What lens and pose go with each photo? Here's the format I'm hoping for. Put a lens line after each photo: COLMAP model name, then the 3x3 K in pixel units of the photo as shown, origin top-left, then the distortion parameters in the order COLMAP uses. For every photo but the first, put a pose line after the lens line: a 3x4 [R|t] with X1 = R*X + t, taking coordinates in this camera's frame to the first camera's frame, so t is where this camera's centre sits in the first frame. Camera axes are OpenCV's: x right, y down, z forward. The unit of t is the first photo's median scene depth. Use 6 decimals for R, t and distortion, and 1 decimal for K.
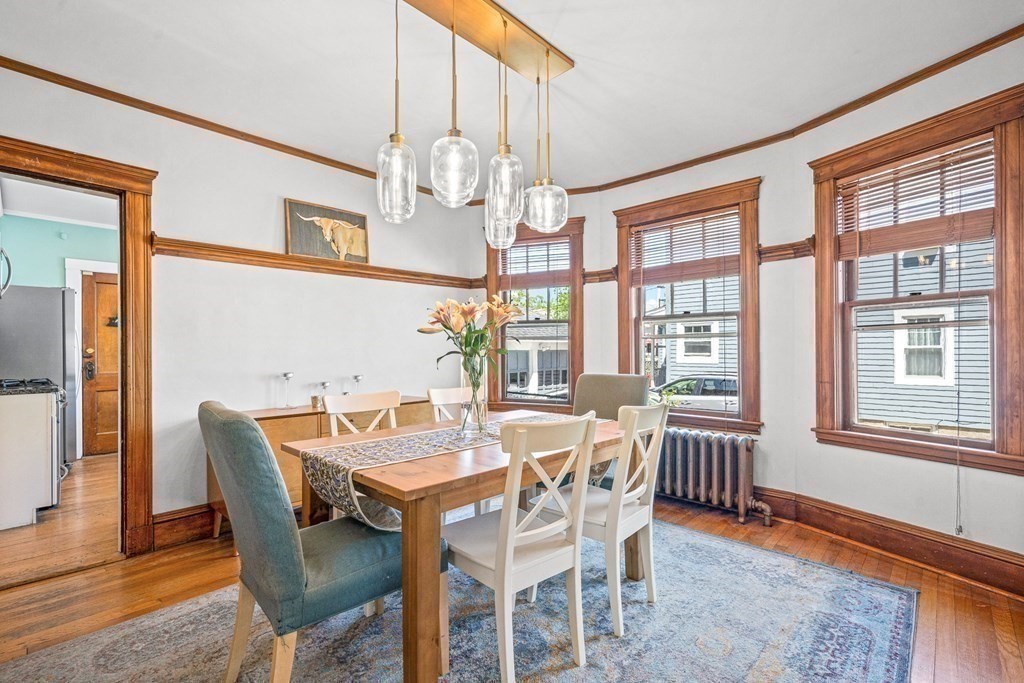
lens RADIAL K [[455.2, 0, 515.5], [0, 455.2, 360.1], [0, 0, 1]] dist [-0.003267, -0.000429]
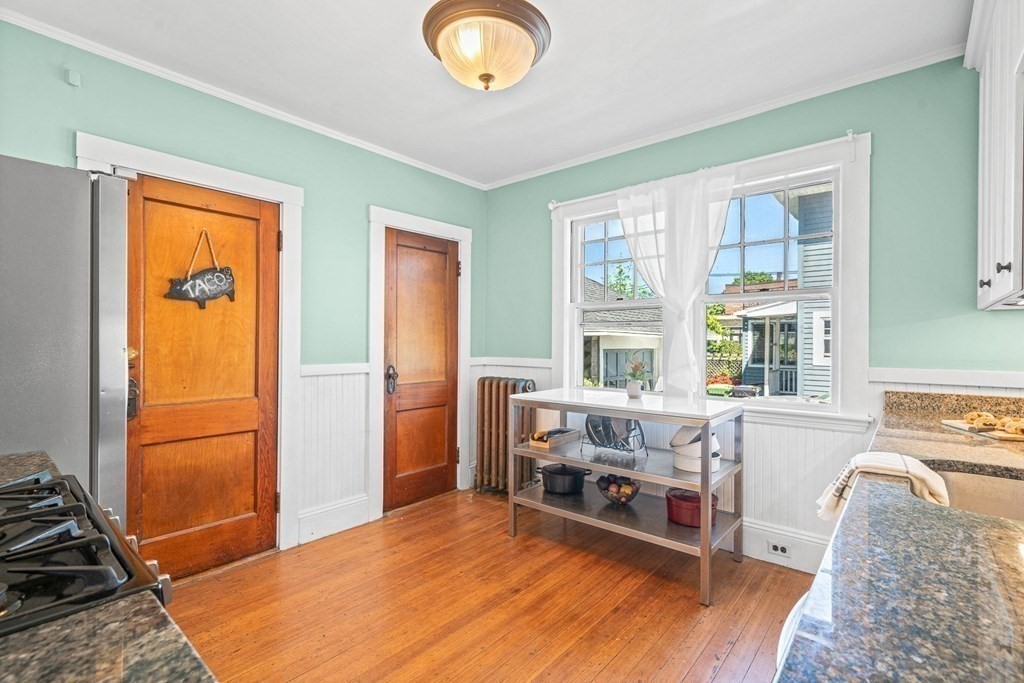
lens RADIAL K [[463.7, 0, 507.4], [0, 463.7, 339.4], [0, 0, 1]] dist [0.004080, 0.000106]
pose [[0.999690, 0.007431, 0.023771, -0.583969], [-0.007195, 0.999924, -0.009966, -0.031940], [-0.023843, 0.009792, 0.999668, 0.544486]]
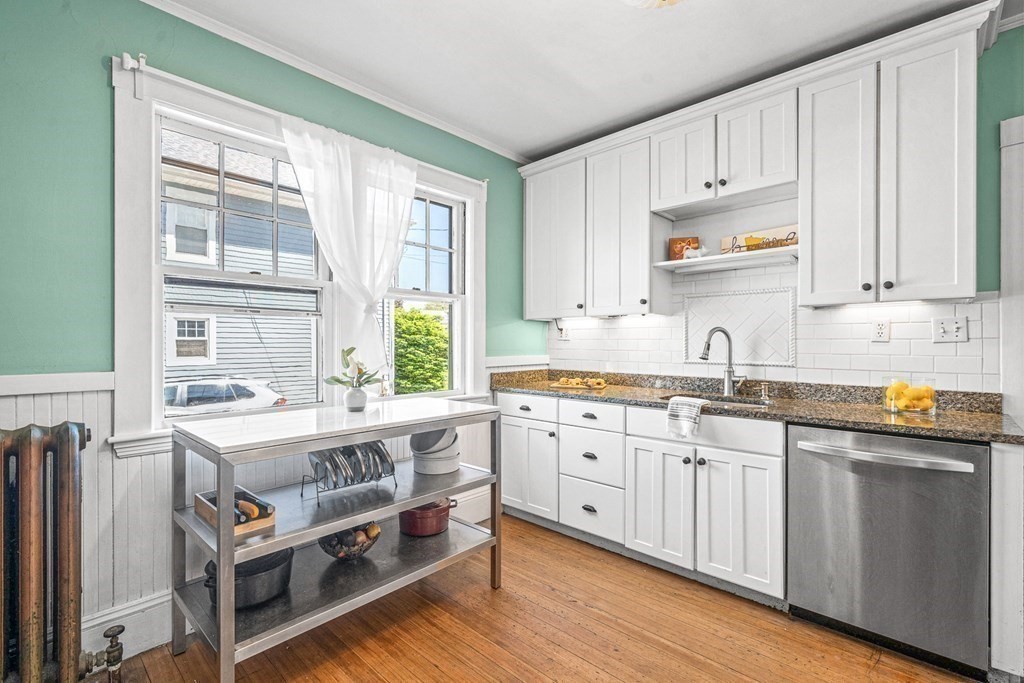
lens RADIAL K [[463.7, 0, 512.5], [0, 463.7, 344.9], [0, 0, 1]] dist [0.004080, 0.000106]
pose [[-0.000741, -0.003057, 0.999995, -0.911316], [0.015790, 0.999871, 0.003068, -0.029624], [-0.999875, 0.015792, -0.000693, 1.055068]]
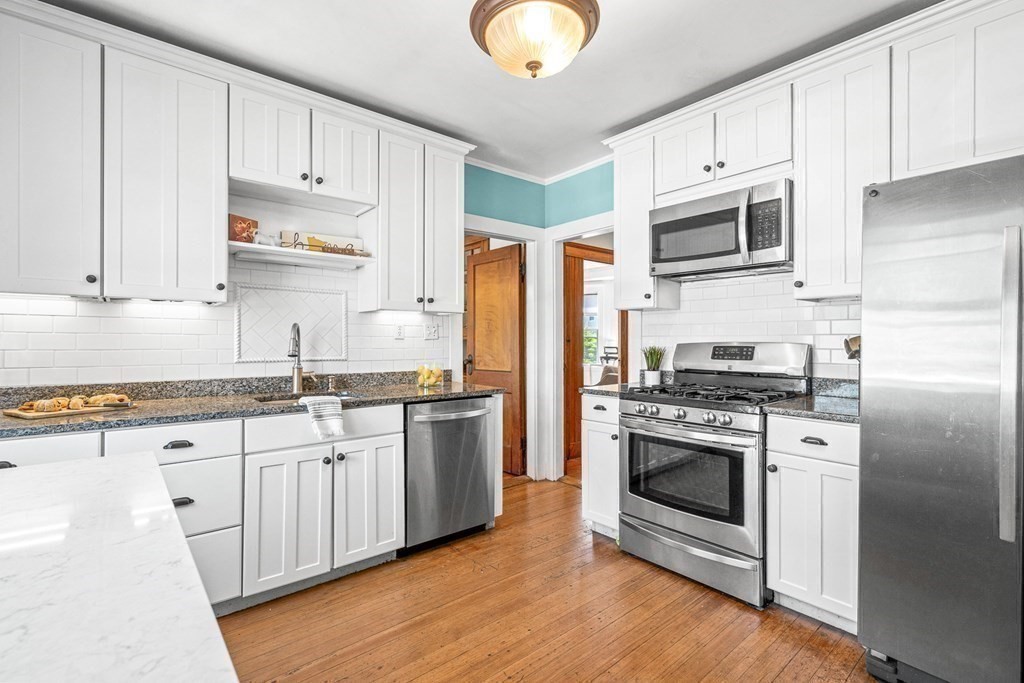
lens RADIAL K [[463.7, 0, 513.0], [0, 463.7, 341.3], [0, 0, 1]] dist [0.004080, 0.000106]
pose [[-0.993261, -0.002691, 0.115865, -0.705736], [-0.000752, 0.999859, 0.016774, -0.032932], [-0.115894, 0.016574, -0.993123, 1.276776]]
